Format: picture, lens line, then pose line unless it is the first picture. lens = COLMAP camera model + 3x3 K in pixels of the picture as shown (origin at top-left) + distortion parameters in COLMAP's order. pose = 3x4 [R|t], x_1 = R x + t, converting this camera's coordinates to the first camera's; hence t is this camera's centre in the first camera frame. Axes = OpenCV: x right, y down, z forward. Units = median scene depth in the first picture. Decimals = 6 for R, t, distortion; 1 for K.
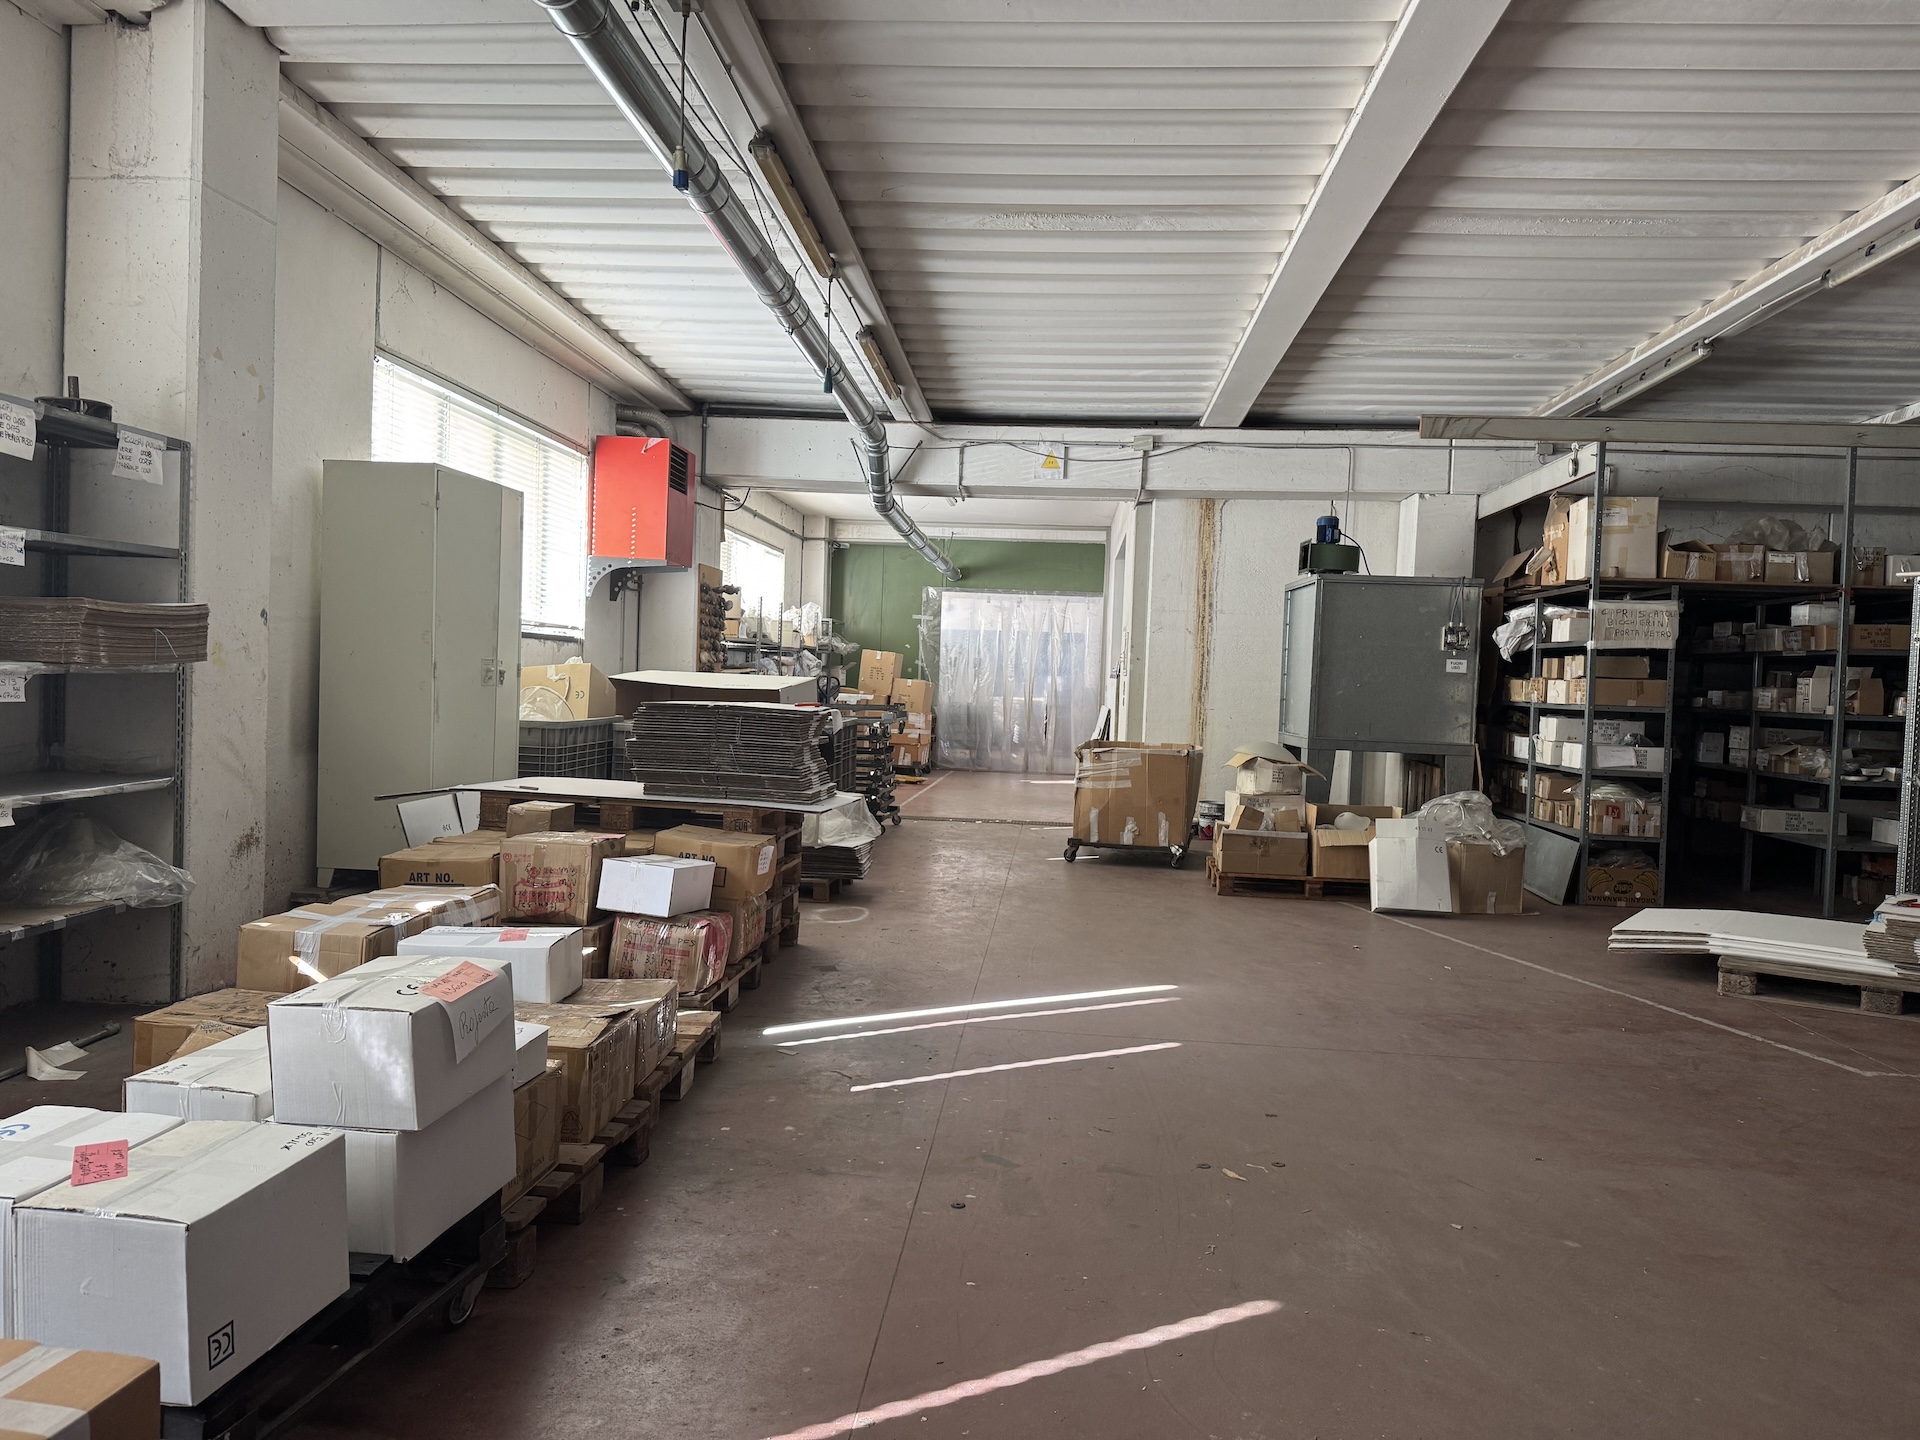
lens RADIAL K [[1348.9, 0, 956.1], [0, 1348.9, 732.6], [0, 0, 1]] dist [0.116452, -0.146805]
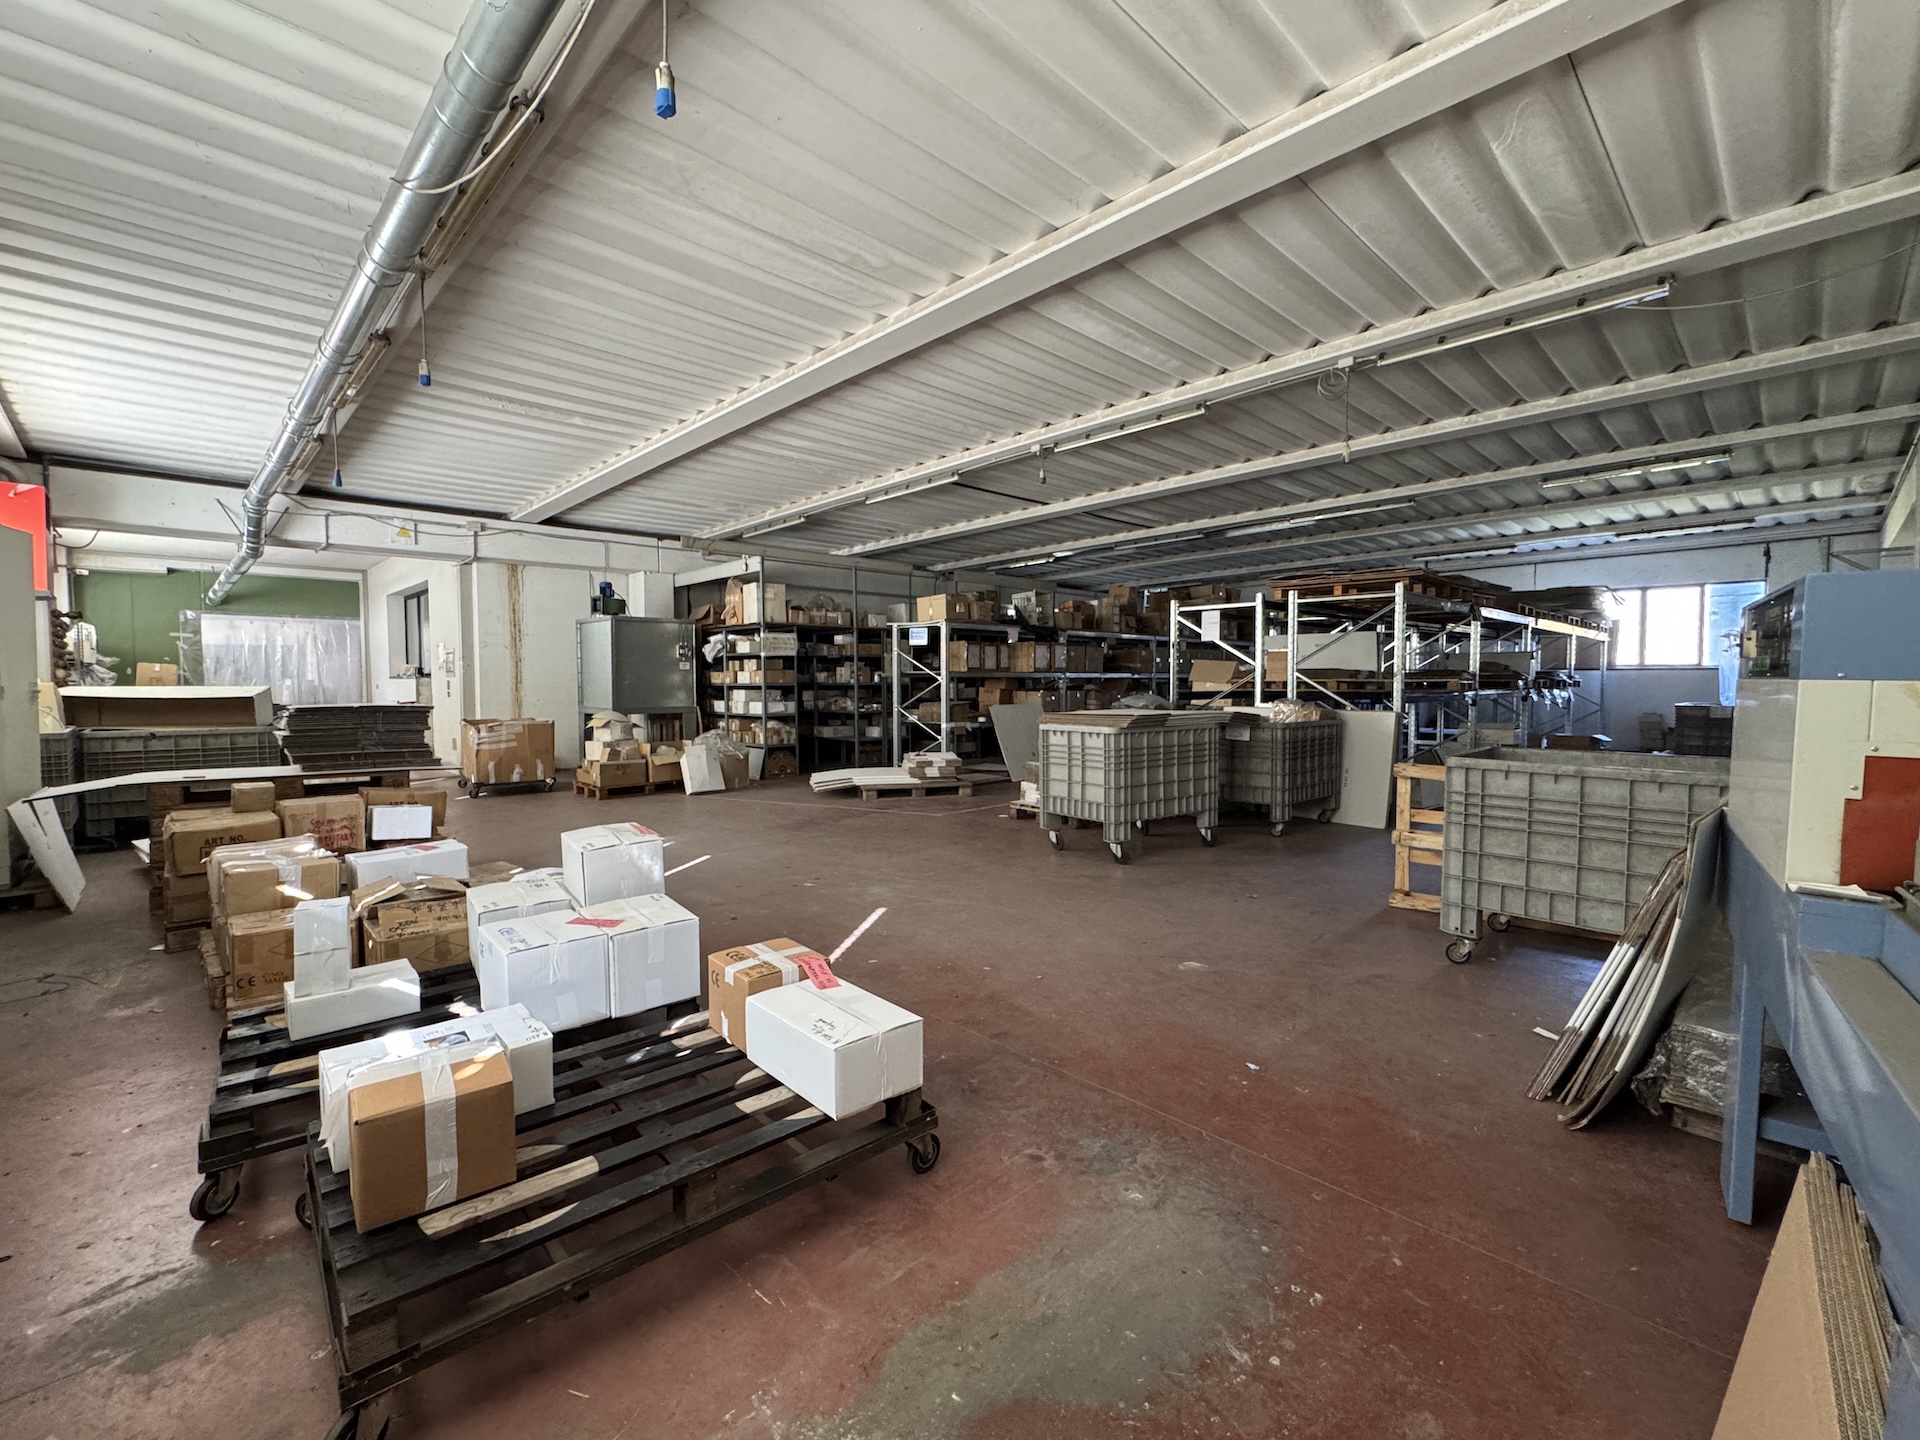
lens RADIAL K [[831.6, 0, 972.1], [0, 831.6, 728.4], [0, 0, 1]] dist [-0.001725, 0.000613]
pose [[0.658332, -0.082396, 0.748205, -0.268326], [0.058963, 0.996581, 0.057867, -0.005851], [-0.750415, 0.006021, 0.660940, -0.065556]]
